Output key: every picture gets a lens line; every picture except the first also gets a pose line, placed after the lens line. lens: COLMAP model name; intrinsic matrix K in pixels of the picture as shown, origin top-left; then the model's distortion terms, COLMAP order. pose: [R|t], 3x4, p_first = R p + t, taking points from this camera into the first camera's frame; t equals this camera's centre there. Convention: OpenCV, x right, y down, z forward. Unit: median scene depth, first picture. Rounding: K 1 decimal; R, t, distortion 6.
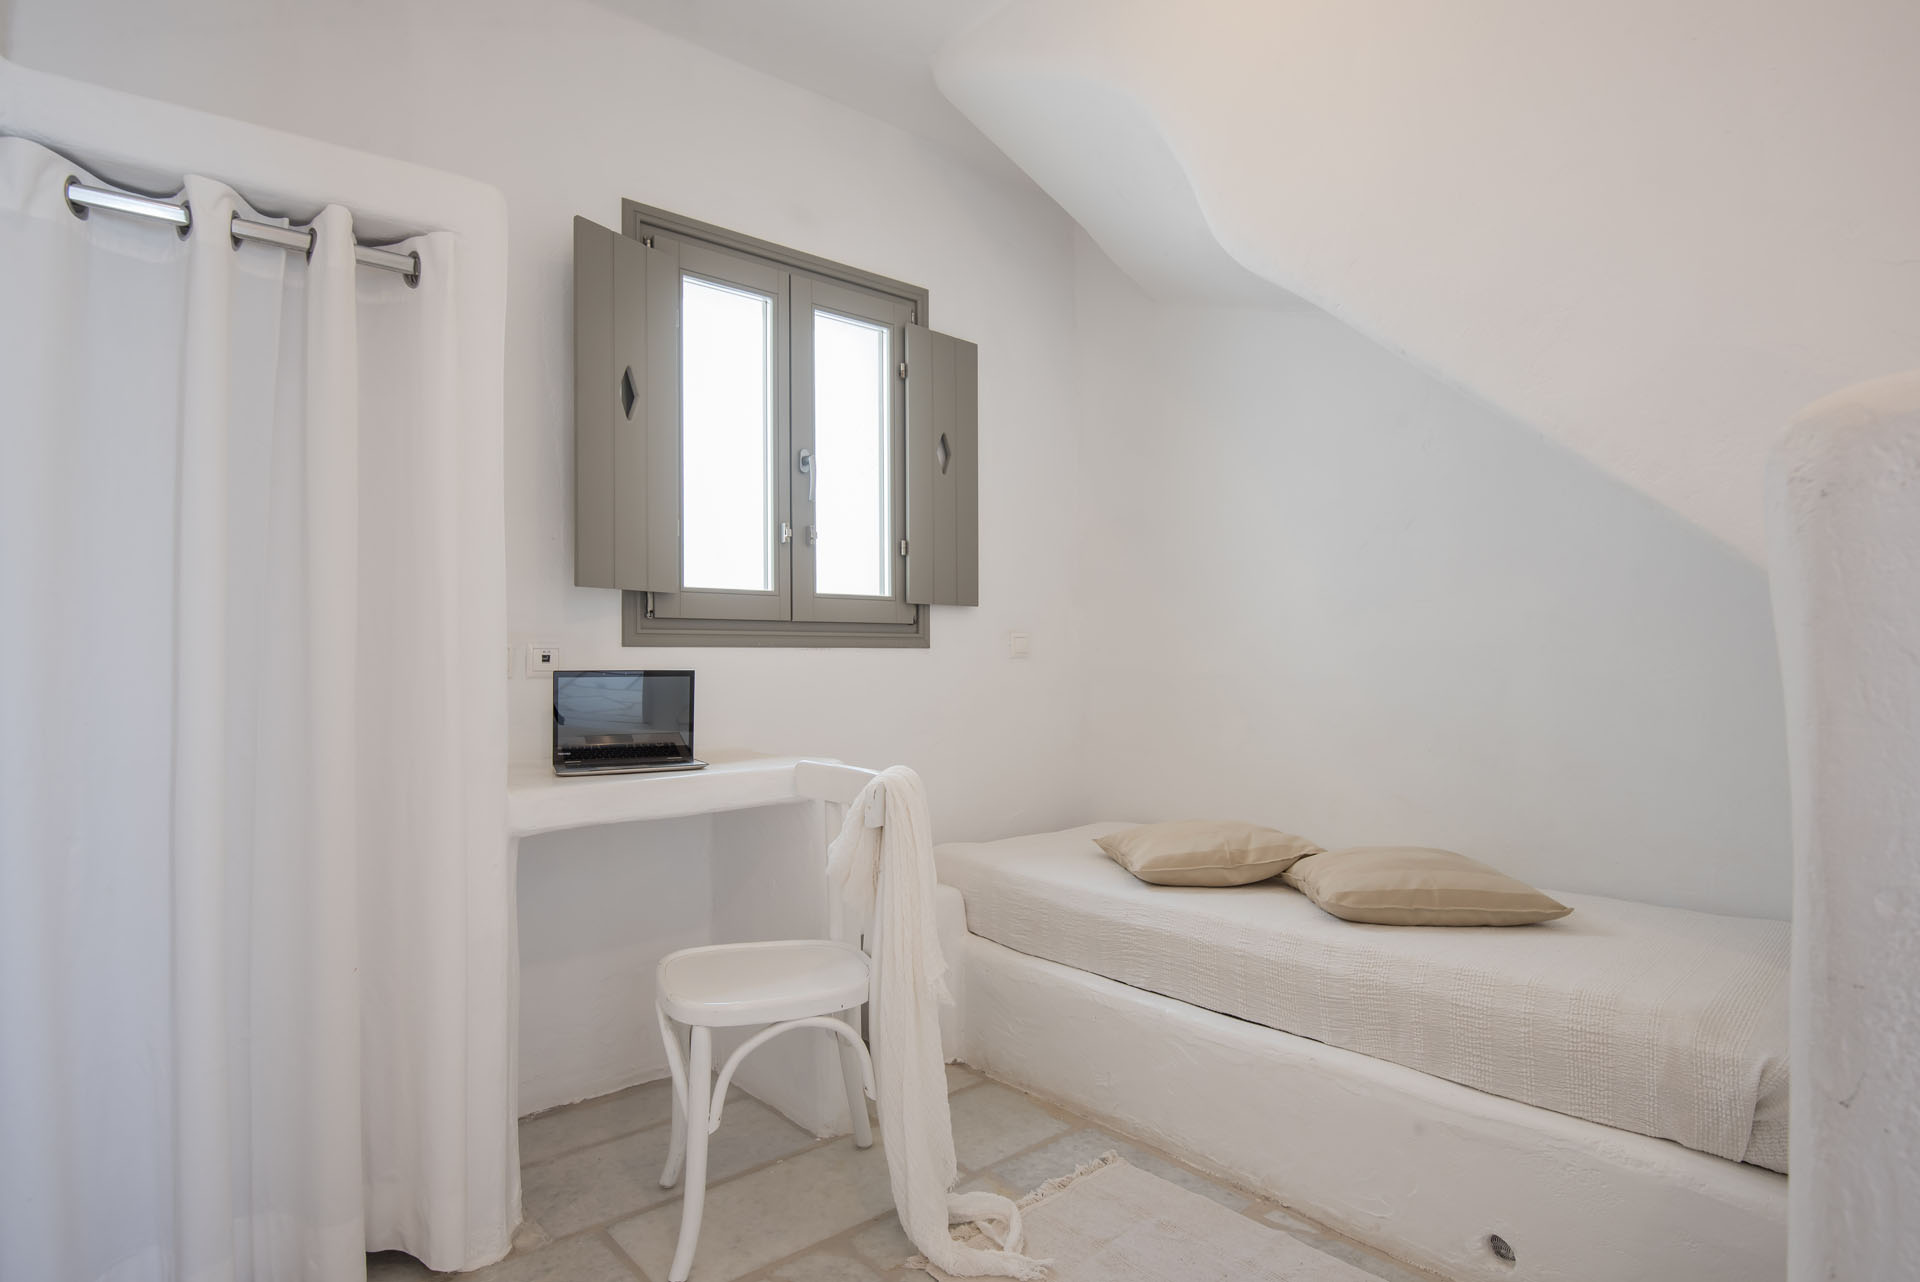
lens RADIAL K [[1055.0, 0, 957.3], [0, 1055.0, 646.9], [0, 0, 1]] dist [0.001202, -0.026133]
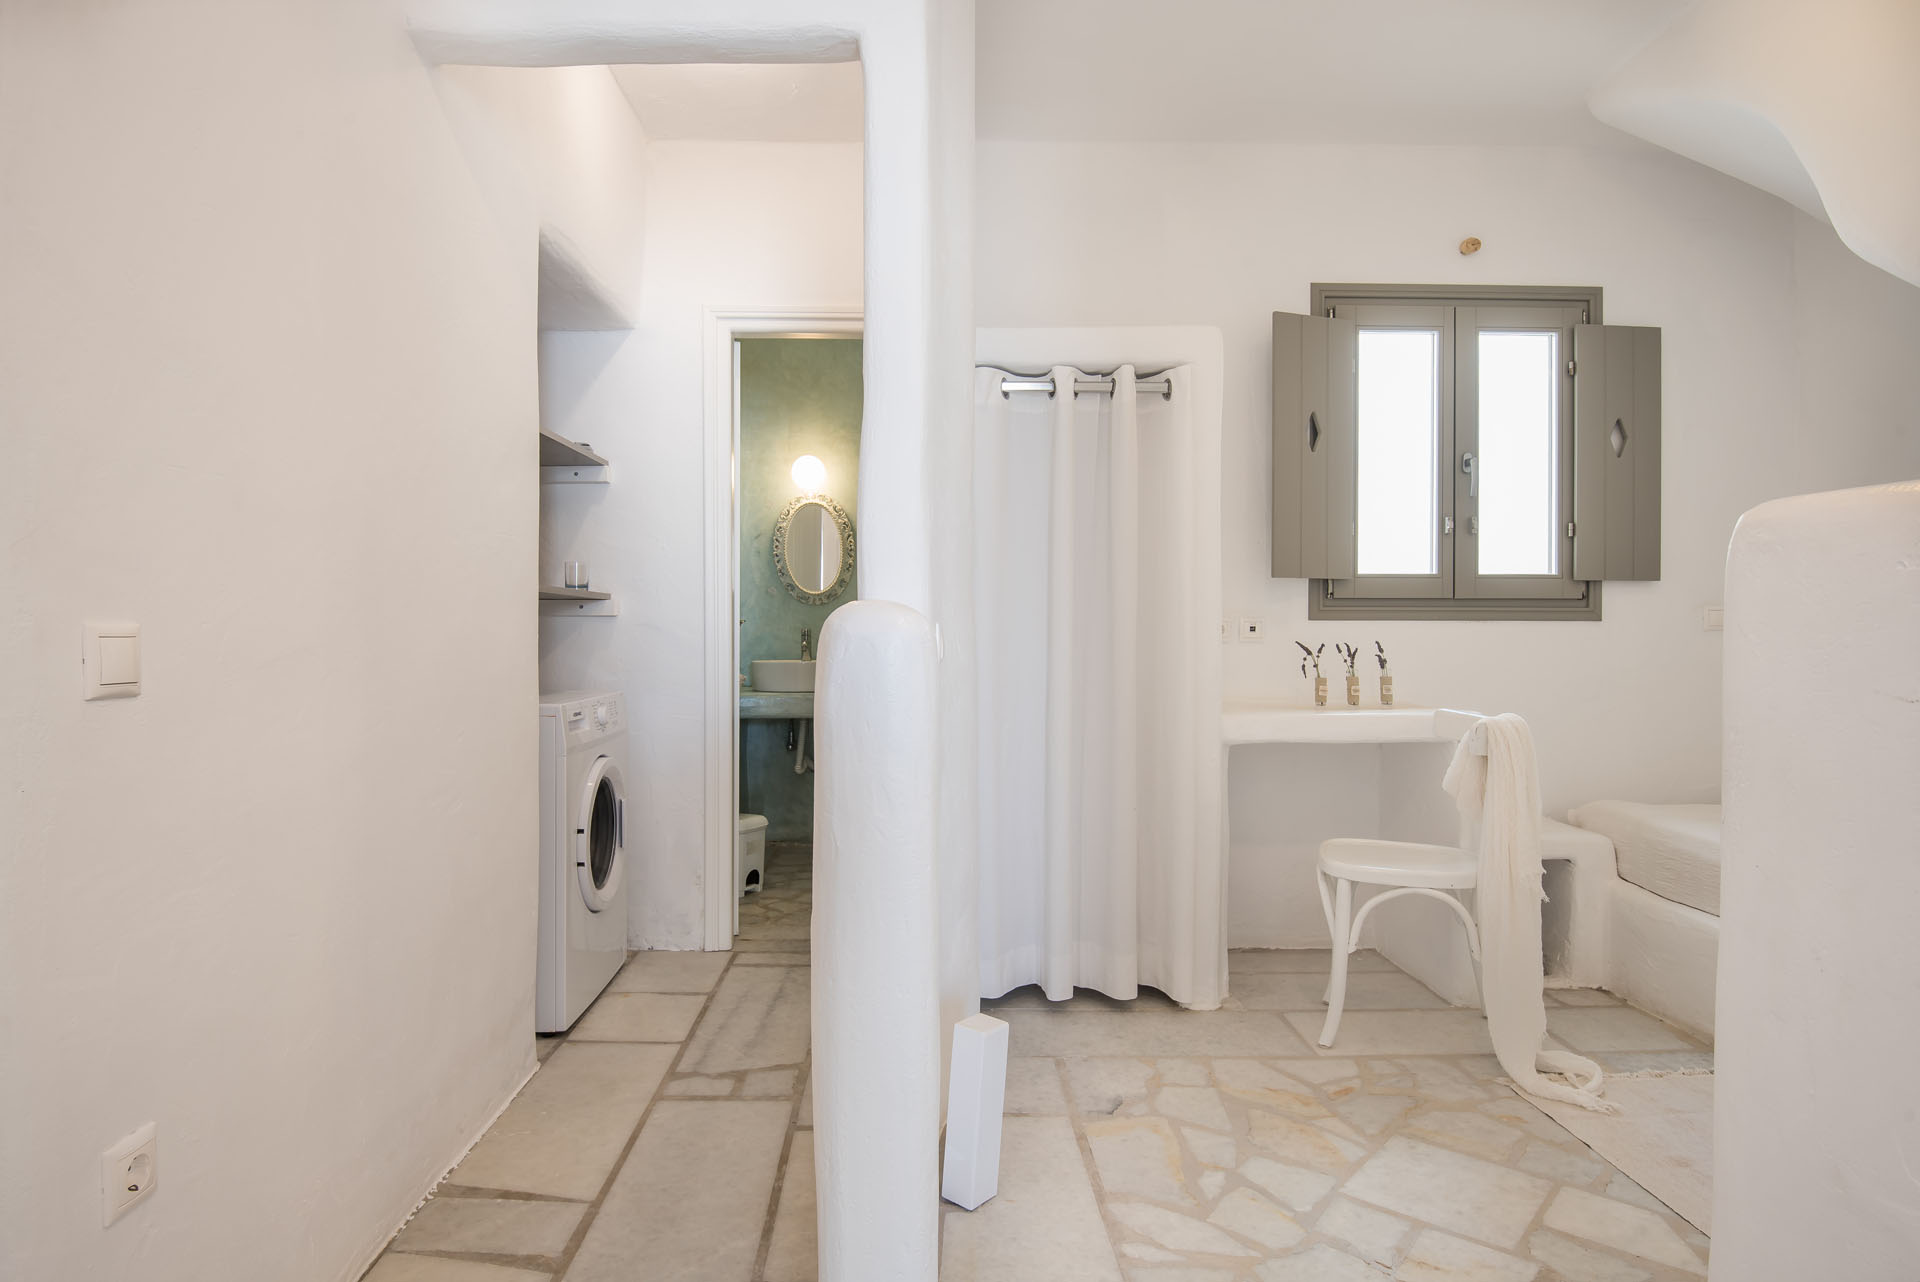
lens RADIAL K [[1055.0, 0, 957.3], [0, 1055.0, 646.9], [0, 0, 1]] dist [0.001202, -0.026133]
pose [[0.782387, 0.015962, -0.622588, 0.168930], [0.001427, 0.999623, 0.027421, -0.003711], [0.622791, -0.022342, 0.782069, -0.328860]]
